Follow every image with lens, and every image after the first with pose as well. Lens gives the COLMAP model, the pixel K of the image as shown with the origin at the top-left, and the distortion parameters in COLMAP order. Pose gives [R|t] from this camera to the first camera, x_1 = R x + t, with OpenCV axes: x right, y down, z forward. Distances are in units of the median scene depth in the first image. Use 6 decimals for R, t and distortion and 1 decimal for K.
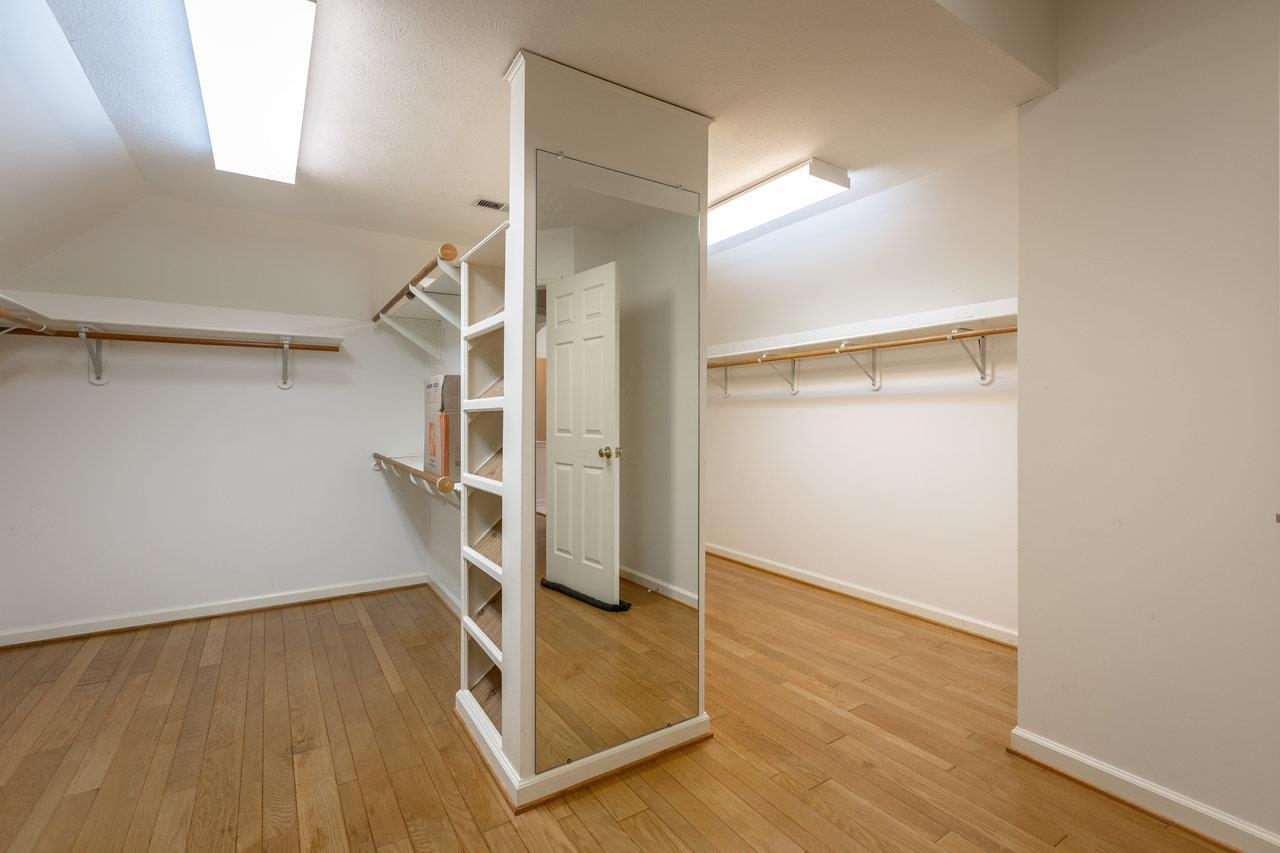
lens RADIAL K [[569.8, 0, 642.3], [0, 569.8, 418.6], [0, 0, 1]] dist [-0.001209, -0.000621]
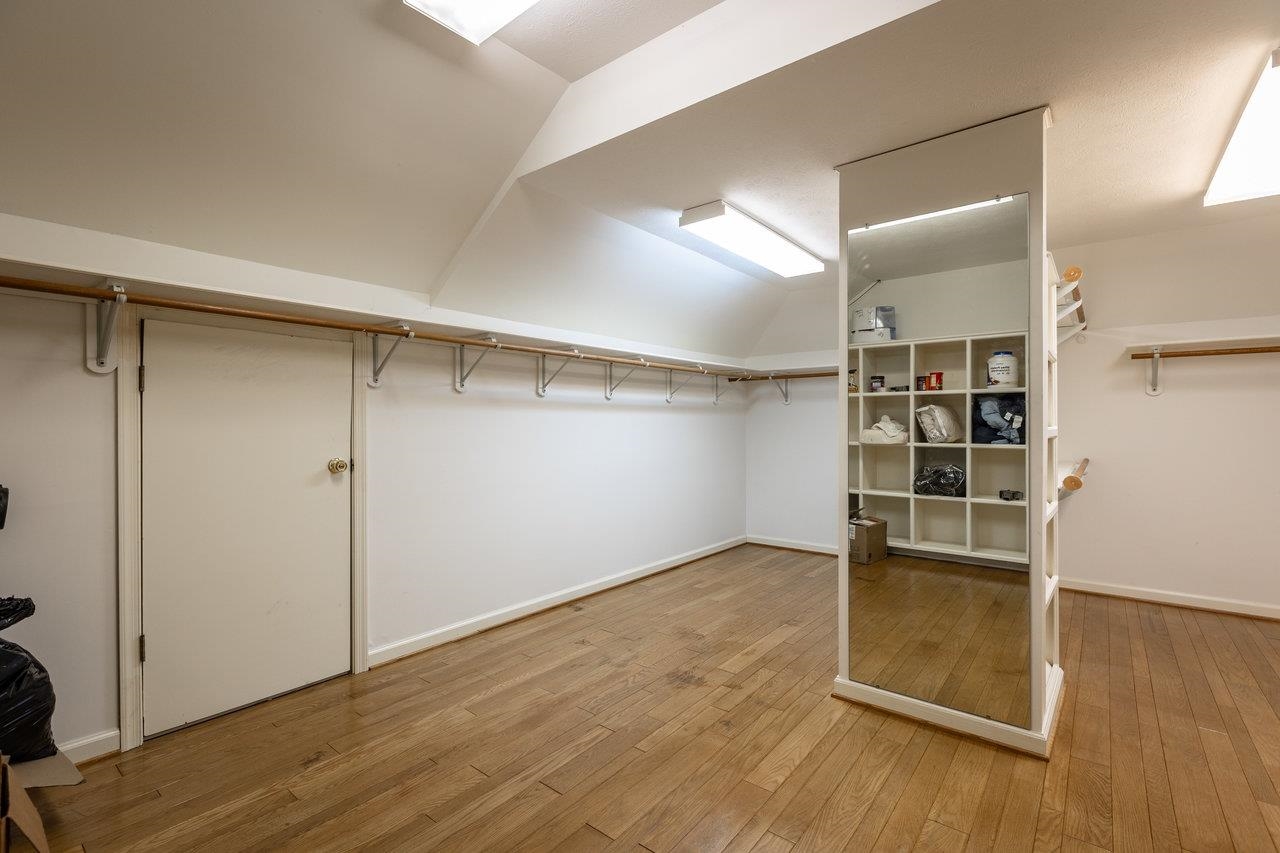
lens RADIAL K [[569.8, 0, 642.3], [0, 569.8, 418.6], [0, 0, 1]] dist [-0.001209, -0.000621]
pose [[0.309230, -0.007594, -0.950957, 0.872256], [0.001631, 0.999971, -0.007455, -0.006428], [0.950986, 0.000754, 0.309233, 0.073229]]
